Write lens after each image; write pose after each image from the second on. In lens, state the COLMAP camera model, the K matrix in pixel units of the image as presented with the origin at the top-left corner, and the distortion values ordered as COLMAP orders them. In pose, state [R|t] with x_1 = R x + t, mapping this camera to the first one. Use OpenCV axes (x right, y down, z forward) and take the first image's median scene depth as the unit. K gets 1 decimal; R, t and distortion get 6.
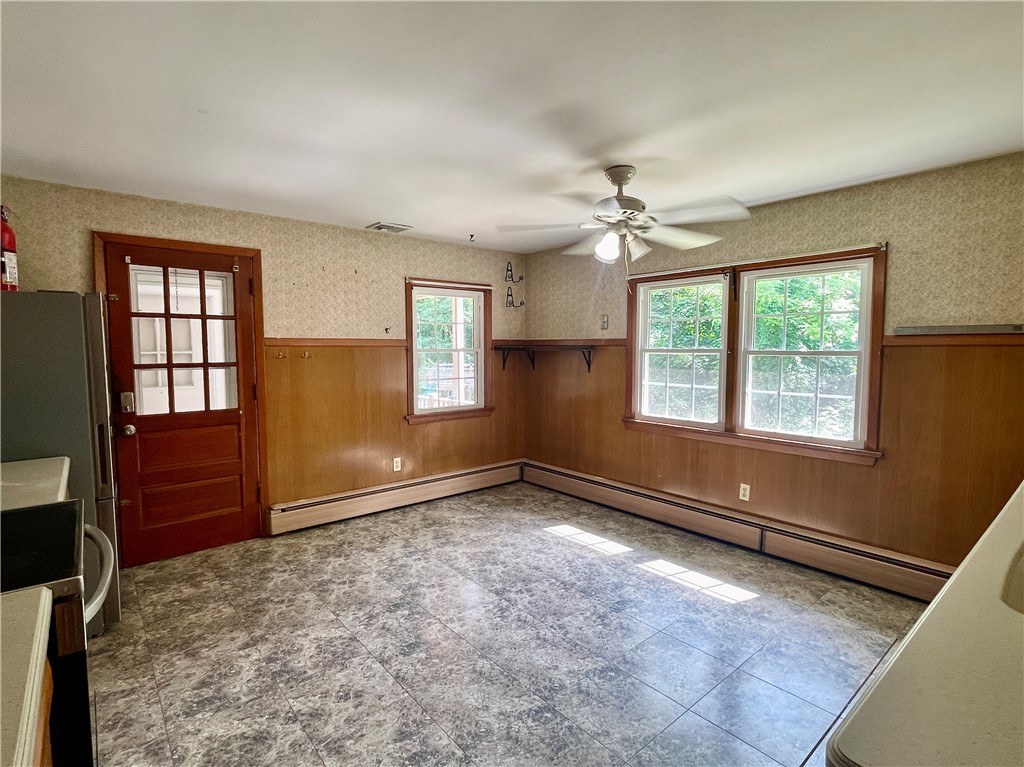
lens RADIAL K [[506.7, 0, 512.0], [0, 506.7, 383.5], [0, 0, 1]] dist [-0.001599, -0.000103]
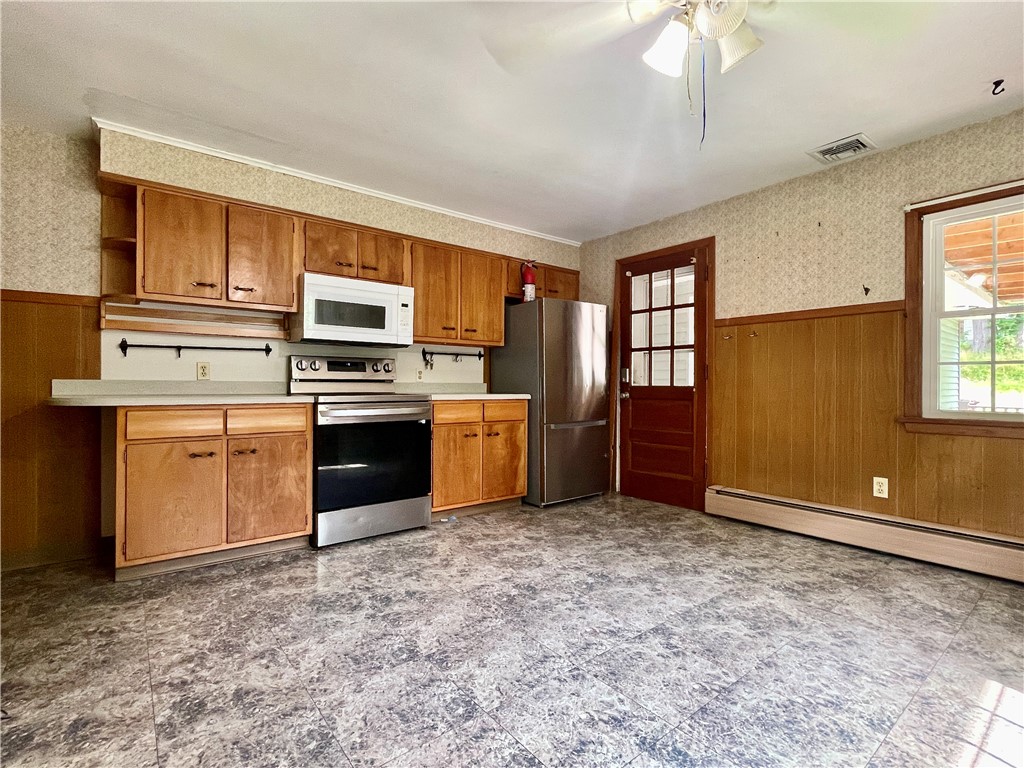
lens RADIAL K [[488.2, 0, 519.5], [0, 488.2, 384.2], [0, 0, 1]] dist [-0.001213, -0.000289]
pose [[-0.015721, 0.001844, -0.999875, 0.607307], [-0.074414, 0.997223, 0.003009, 0.080359], [0.997103, 0.074452, -0.015540, 0.739921]]
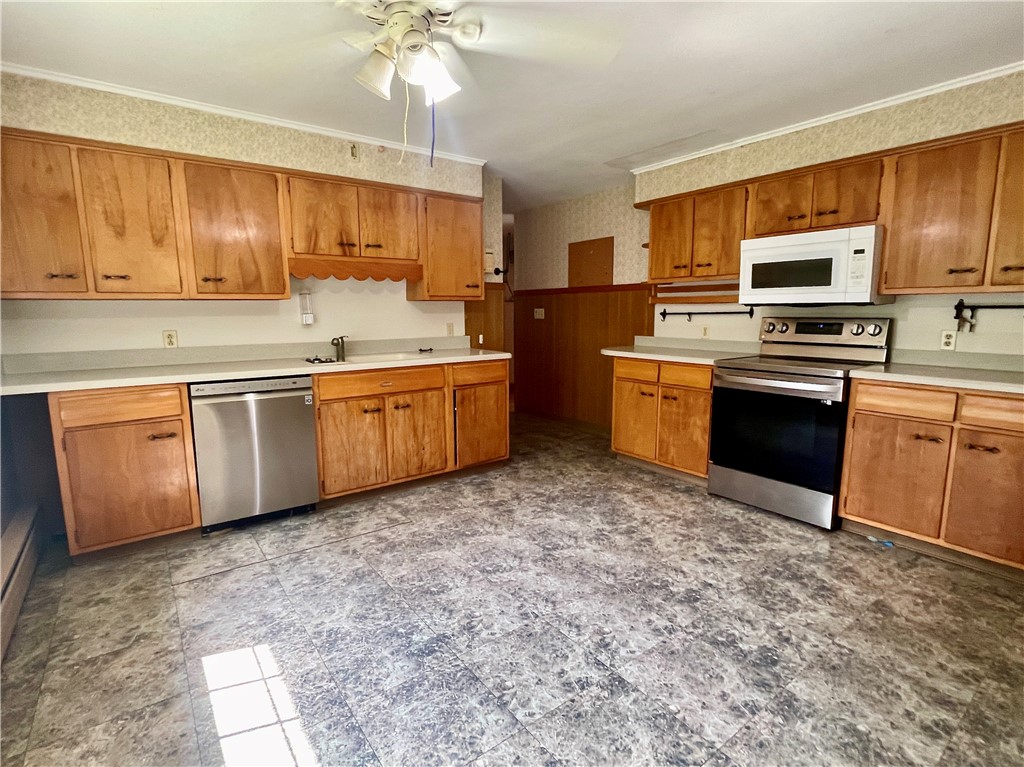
lens RADIAL K [[506.7, 0, 512.0], [0, 506.7, 383.5], [0, 0, 1]] dist [-0.001599, -0.000103]
pose [[-0.998777, -0.001945, 0.049407, 0.064244], [0.008590, 0.977207, 0.212115, -0.044153], [-0.048693, 0.212280, -0.975995, 1.400122]]
